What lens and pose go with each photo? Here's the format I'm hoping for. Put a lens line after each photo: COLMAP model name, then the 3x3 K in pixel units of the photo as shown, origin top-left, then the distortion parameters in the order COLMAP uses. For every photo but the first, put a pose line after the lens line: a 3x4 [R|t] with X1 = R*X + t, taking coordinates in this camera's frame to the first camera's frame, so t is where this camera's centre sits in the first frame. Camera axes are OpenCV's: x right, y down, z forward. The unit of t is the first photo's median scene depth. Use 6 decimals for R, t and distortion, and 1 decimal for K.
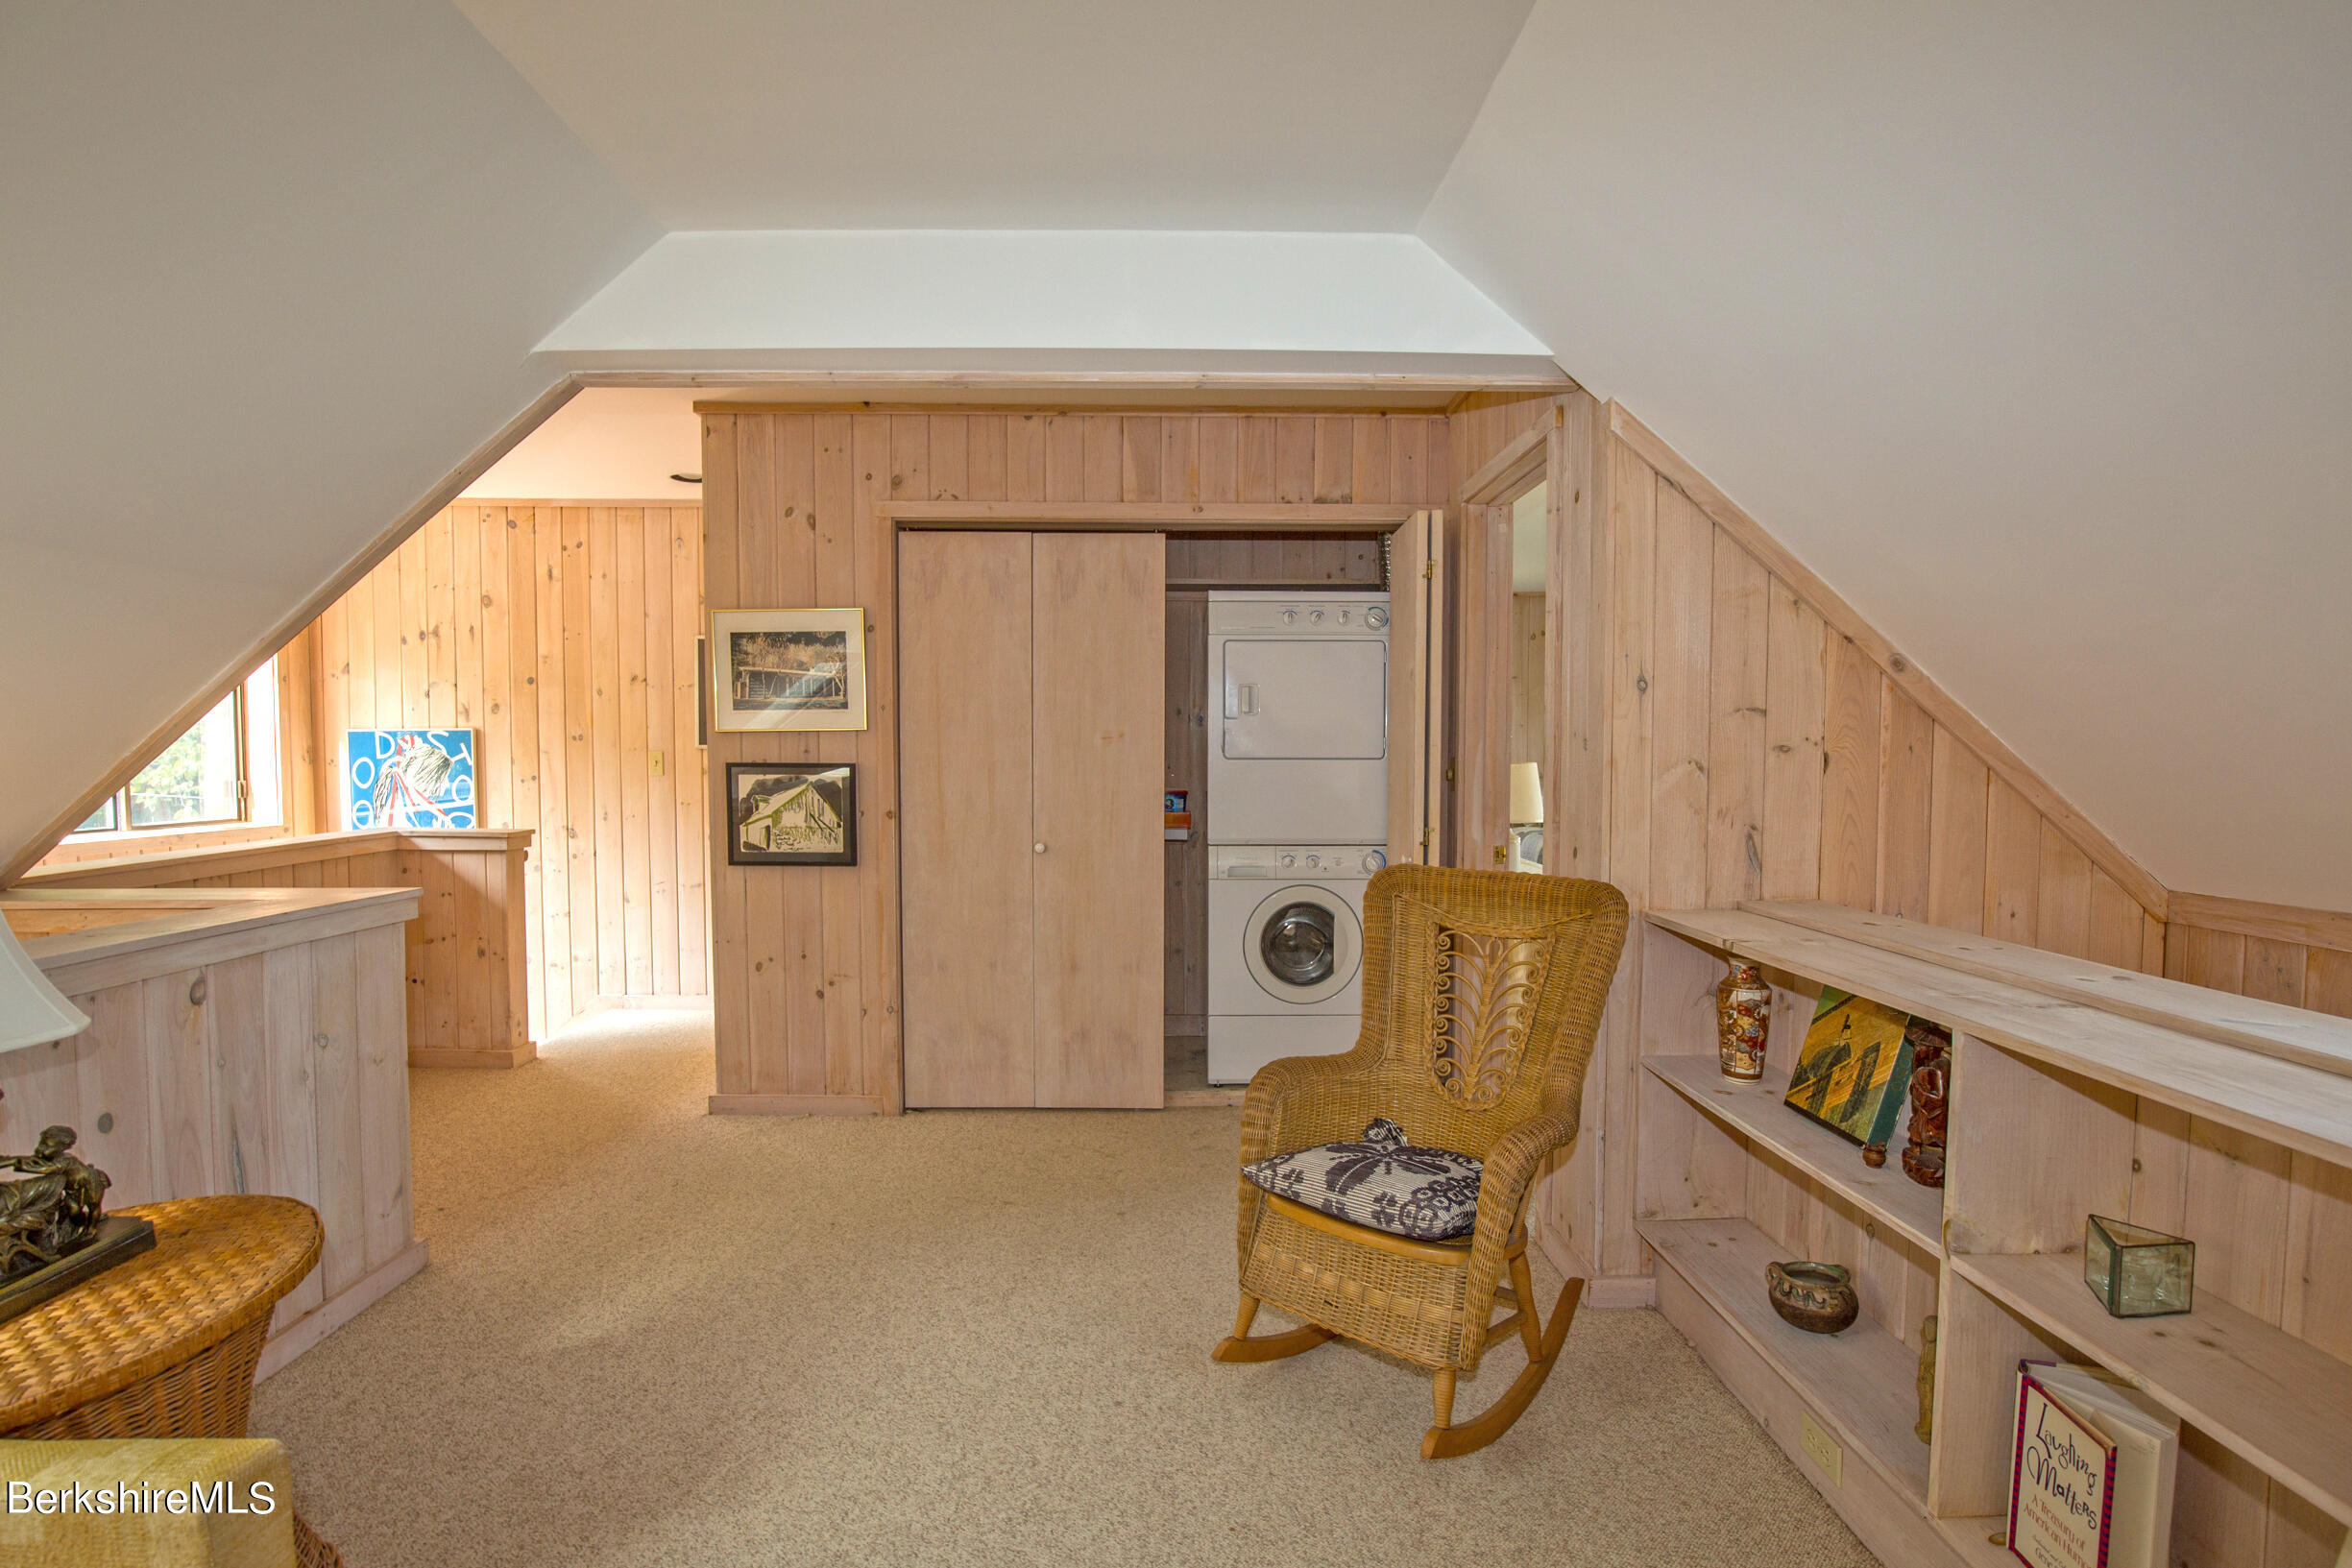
lens RADIAL K [[1079.7, 0, 1175.8], [0, 1079.7, 789.2], [0, 0, 1]] dist [-0.038285, 0.008309]
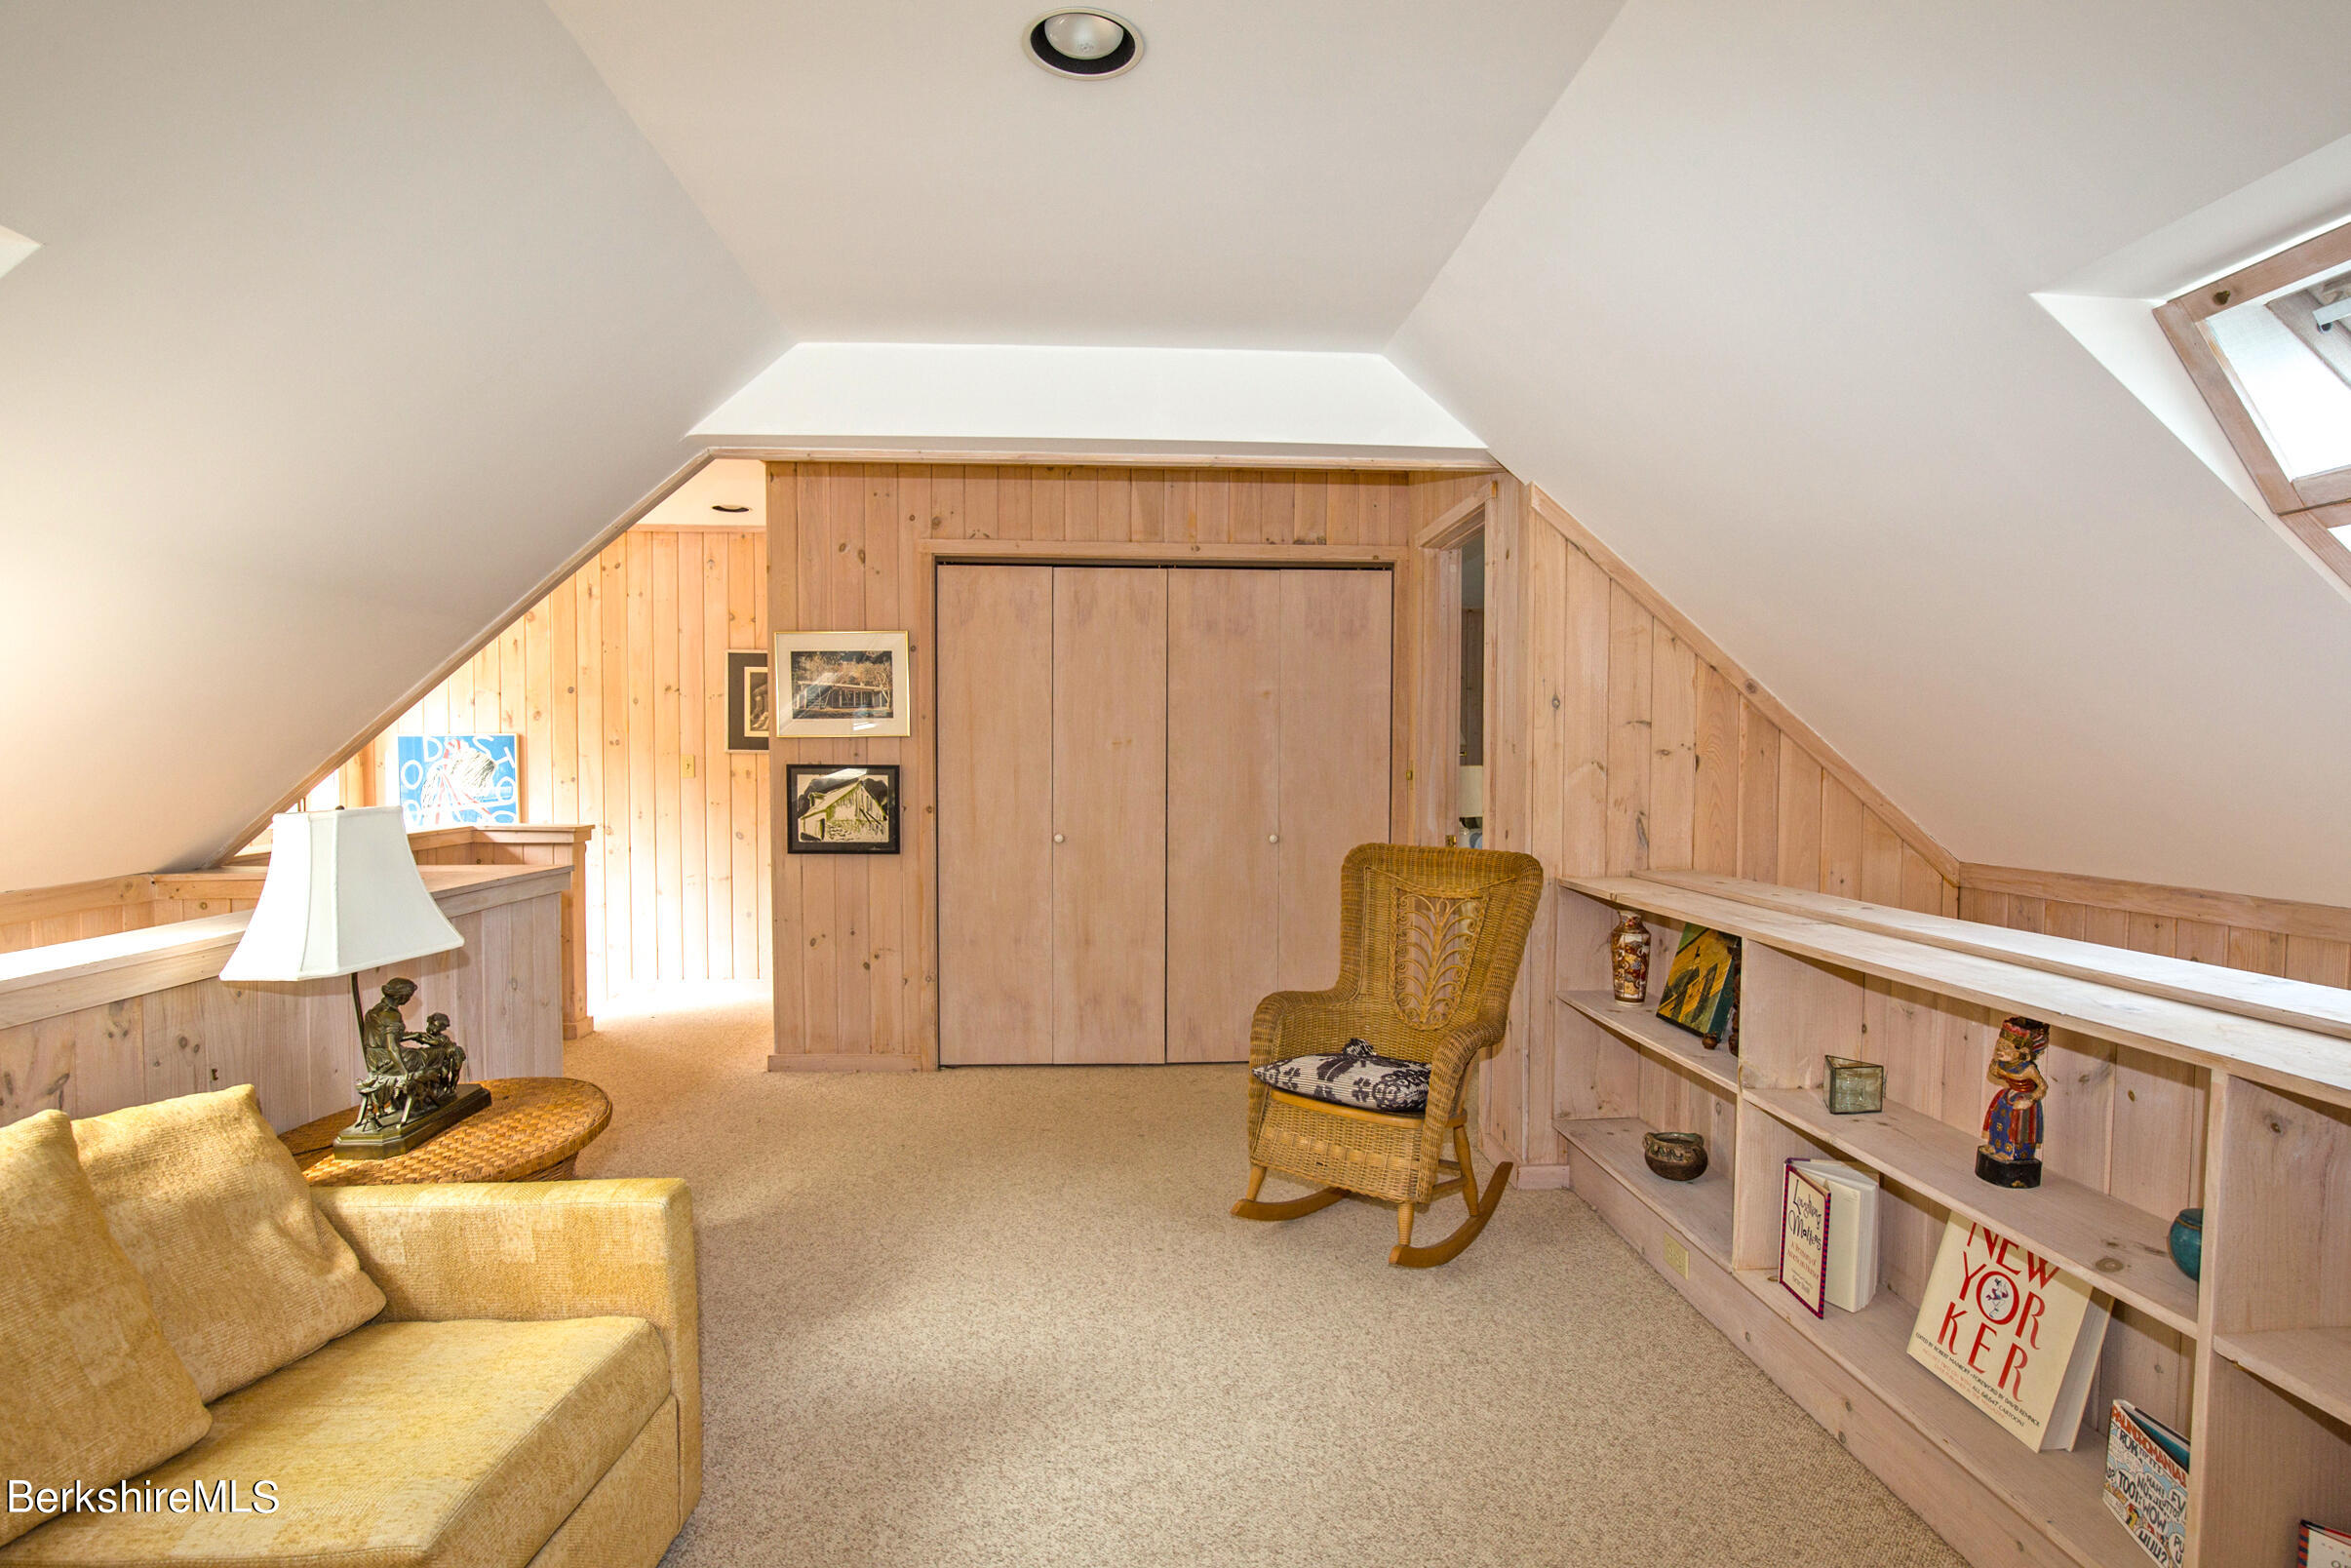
lens RADIAL K [[1079.4, 0, 1178.8], [0, 1079.4, 783.9], [0, 0, 1]] dist [-0.038285, 0.008309]
pose [[0.999299, 0.000774, 0.037424, -0.067443], [-0.000346, 0.999934, -0.011456, 0.015316], [-0.037431, 0.011435, 0.999234, -0.273592]]
